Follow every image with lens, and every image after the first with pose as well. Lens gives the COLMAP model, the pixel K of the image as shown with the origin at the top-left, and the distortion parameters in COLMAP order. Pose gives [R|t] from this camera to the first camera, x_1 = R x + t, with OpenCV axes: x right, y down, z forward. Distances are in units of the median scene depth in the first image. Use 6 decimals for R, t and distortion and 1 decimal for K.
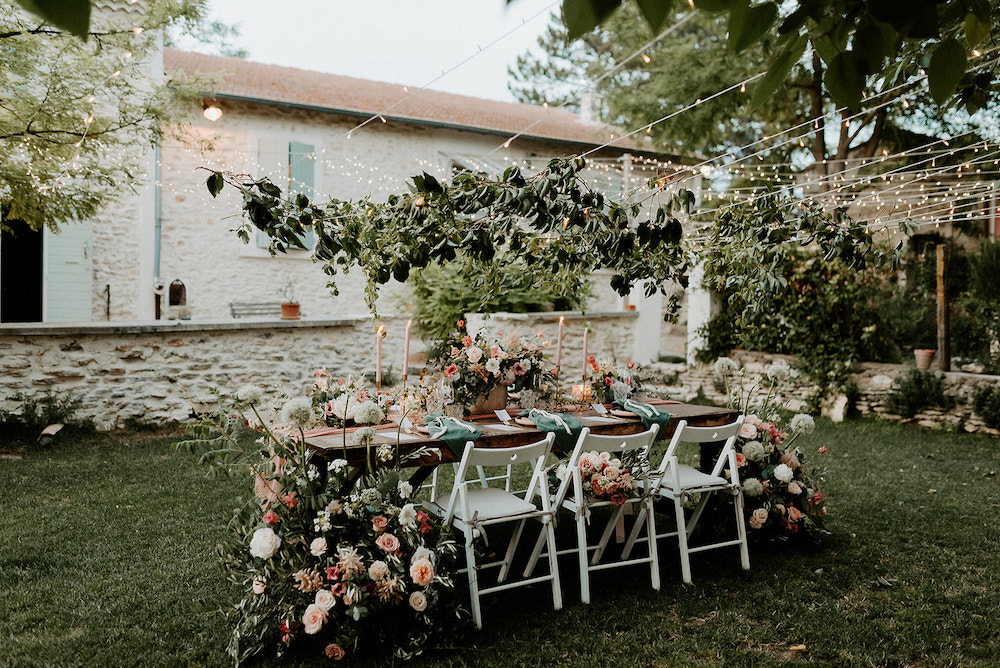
lens RADIAL K [[1049.3, 0, 565.7], [0, 1049.3, 357.2], [0, 0, 1]] dist [-0.006367, 0.000000]
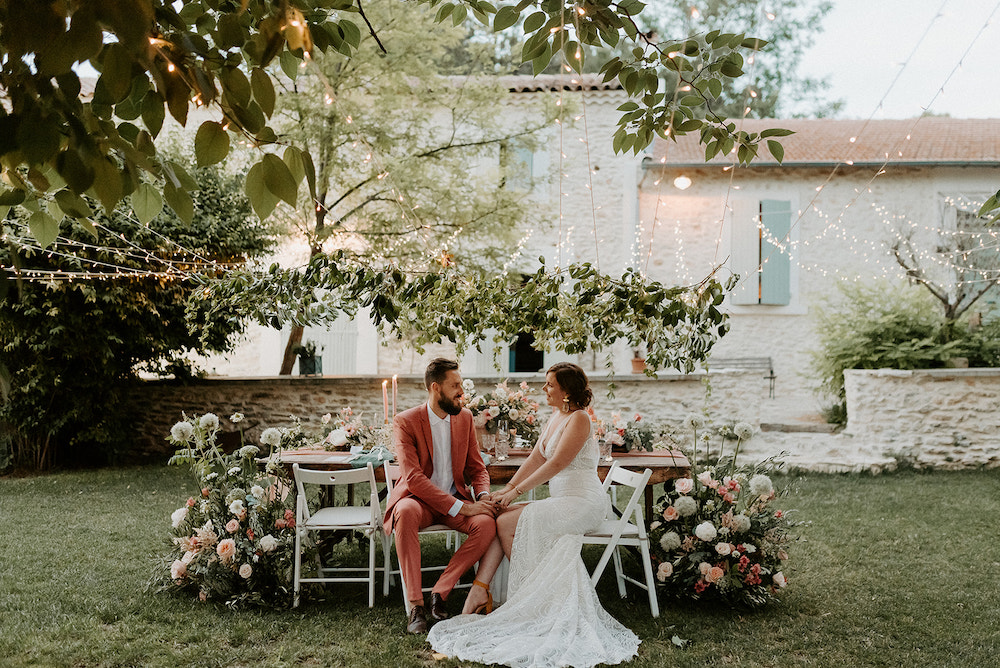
lens RADIAL K [[1157.6, 0, 525.4], [0, 1157.6, 349.2], [0, 0, 1]] dist [0.018334, 0.000000]
pose [[0.726363, -0.004720, -0.687295, 0.449273], [-0.035864, 0.998354, -0.044758, -0.003001], [0.686375, 0.057160, 0.724998, 0.044637]]
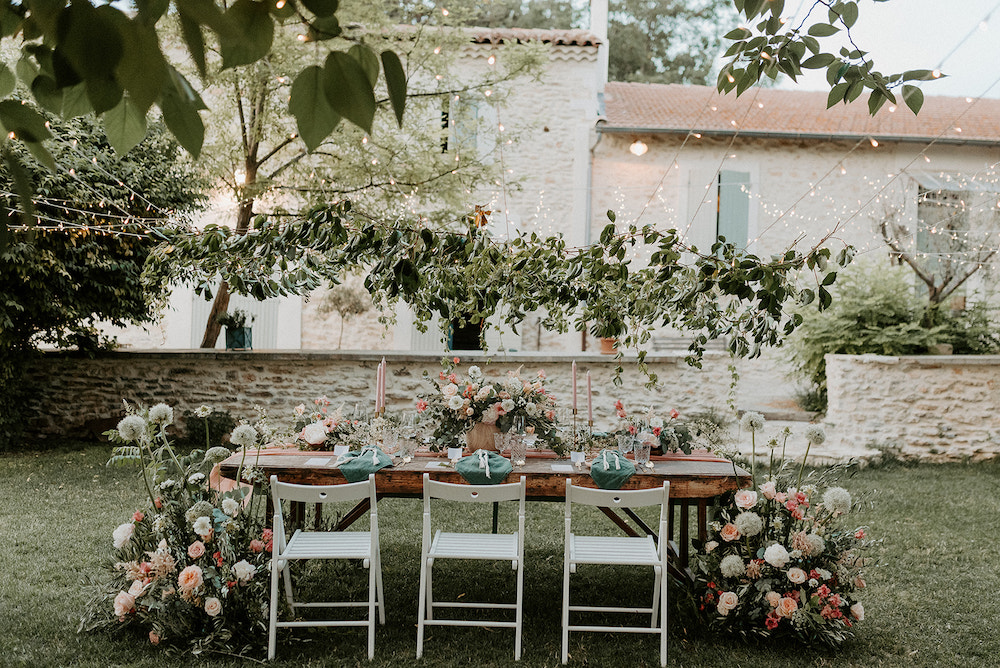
lens RADIAL K [[1157.6, 0, 546.6], [0, 1157.6, 347.6], [0, 0, 1]] dist [0.018334, 0.000000]
pose [[0.801047, 0.026667, -0.598007, 0.325629], [-0.052131, 0.998319, -0.025313, -0.010830], [0.596327, 0.051452, 0.801091, 0.080910]]
